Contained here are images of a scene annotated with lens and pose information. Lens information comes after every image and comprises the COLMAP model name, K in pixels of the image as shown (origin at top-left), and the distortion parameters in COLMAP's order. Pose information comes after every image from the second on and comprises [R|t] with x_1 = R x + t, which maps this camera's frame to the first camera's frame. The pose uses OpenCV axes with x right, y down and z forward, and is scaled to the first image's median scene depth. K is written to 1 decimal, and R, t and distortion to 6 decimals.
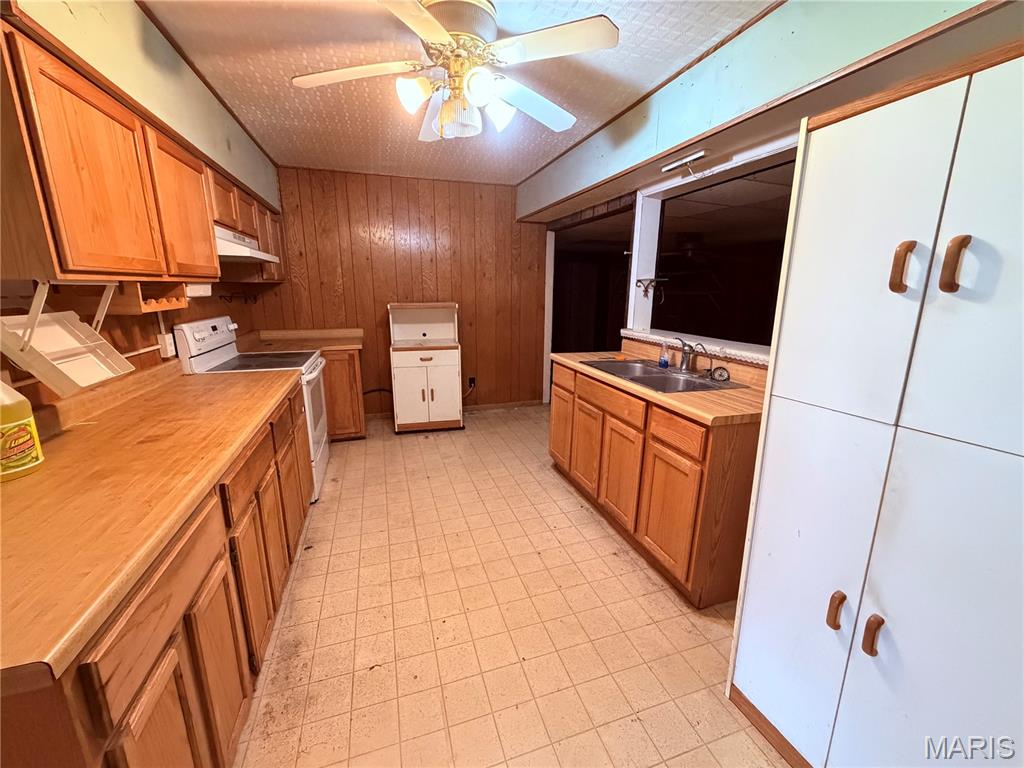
lens RADIAL K [[410.2, 0, 509.2], [0, 410.2, 384.1], [0, 0, 1]] dist [0.005647, -0.000527]
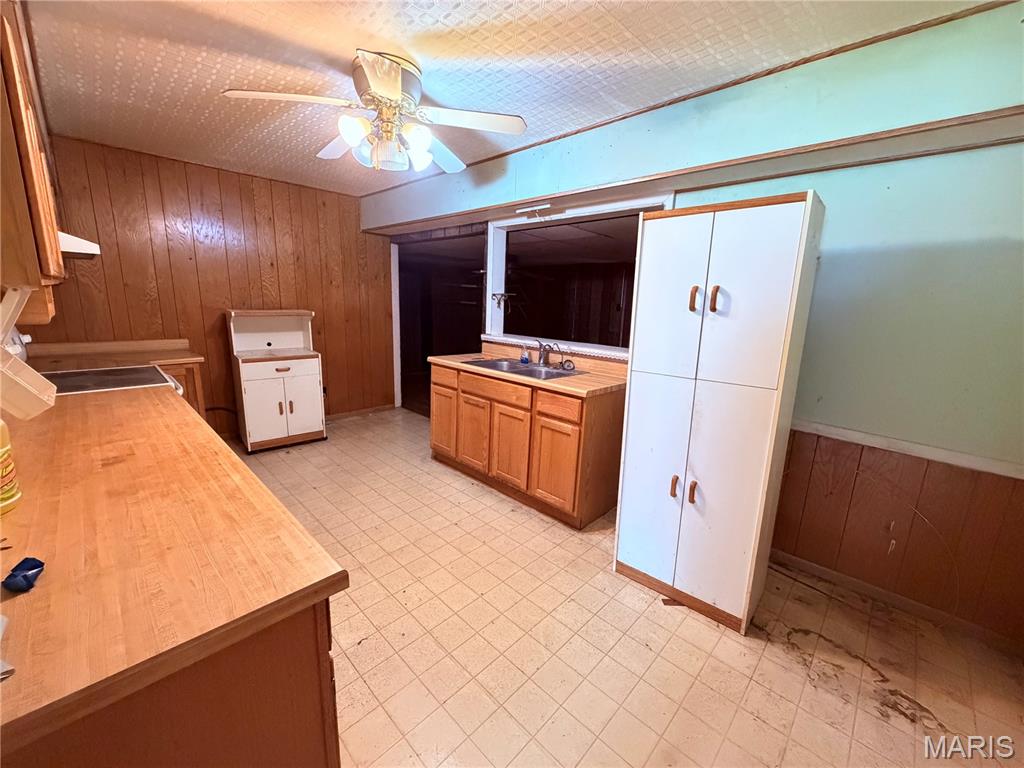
lens RADIAL K [[410.2, 0, 509.2], [0, 410.2, 384.1], [0, 0, 1]] dist [0.005647, -0.000527]
pose [[0.884094, -0.072133, 0.461709, -0.267141], [0.079932, 0.996797, 0.002674, 0.017052], [-0.460423, 0.034541, 0.887028, -0.114256]]
